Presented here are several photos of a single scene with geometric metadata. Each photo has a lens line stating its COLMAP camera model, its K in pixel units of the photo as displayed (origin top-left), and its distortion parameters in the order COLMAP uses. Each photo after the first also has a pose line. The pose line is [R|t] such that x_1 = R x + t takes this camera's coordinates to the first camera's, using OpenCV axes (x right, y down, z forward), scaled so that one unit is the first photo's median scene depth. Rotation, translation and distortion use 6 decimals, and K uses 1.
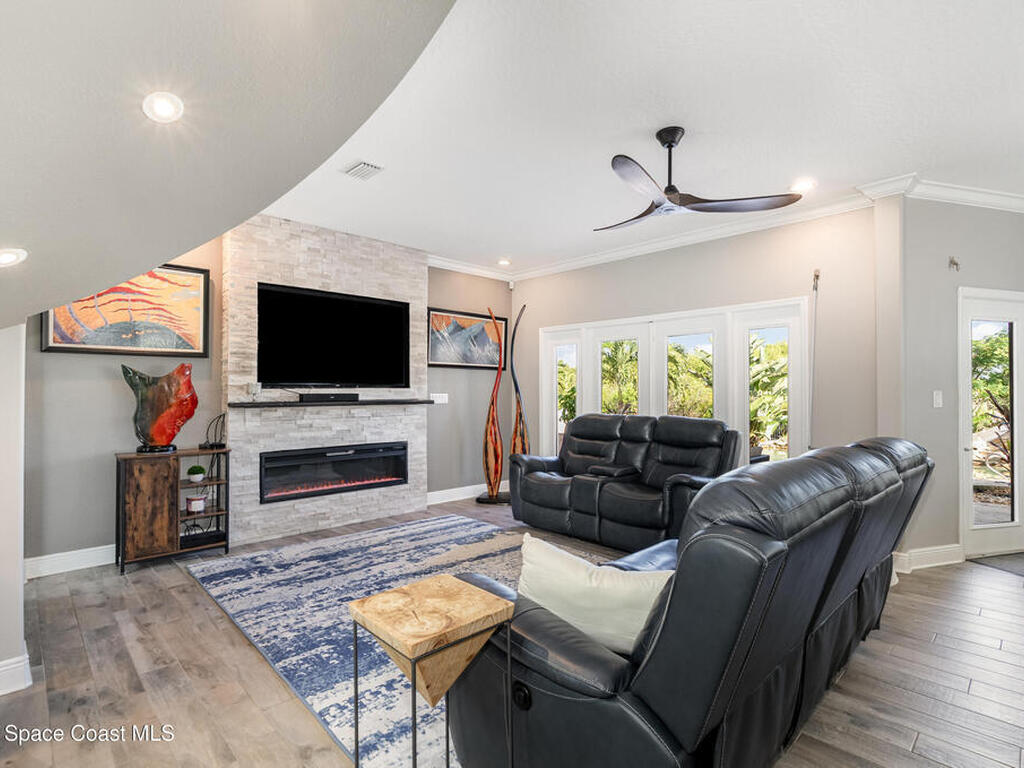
lens RADIAL K [[515.3, 0, 512.0], [0, 515.3, 384.0], [0, 0, 1]] dist [-0.002097, -0.000340]
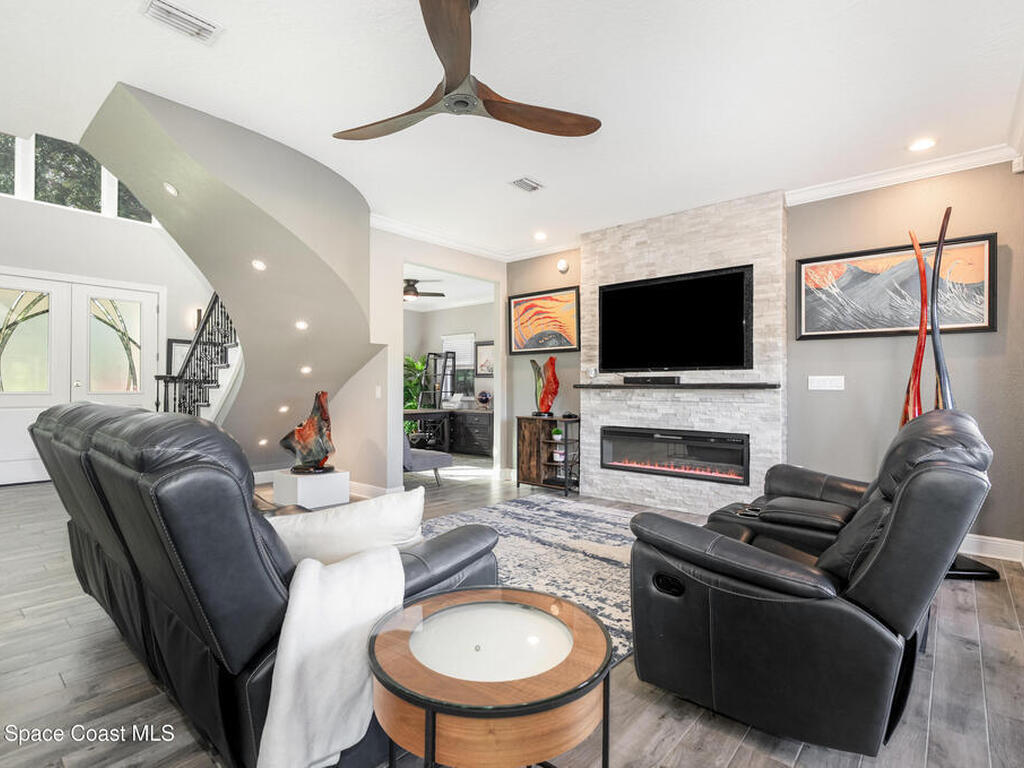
lens RADIAL K [[515.3, 0, 512.0], [0, 515.3, 384.0], [0, 0, 1]] dist [-0.002097, -0.000340]
pose [[0.090513, -0.001306, -0.995894, 0.707937], [0.015557, 0.999879, 0.000103, 0.030588], [0.995774, -0.015502, 0.090522, 0.679177]]
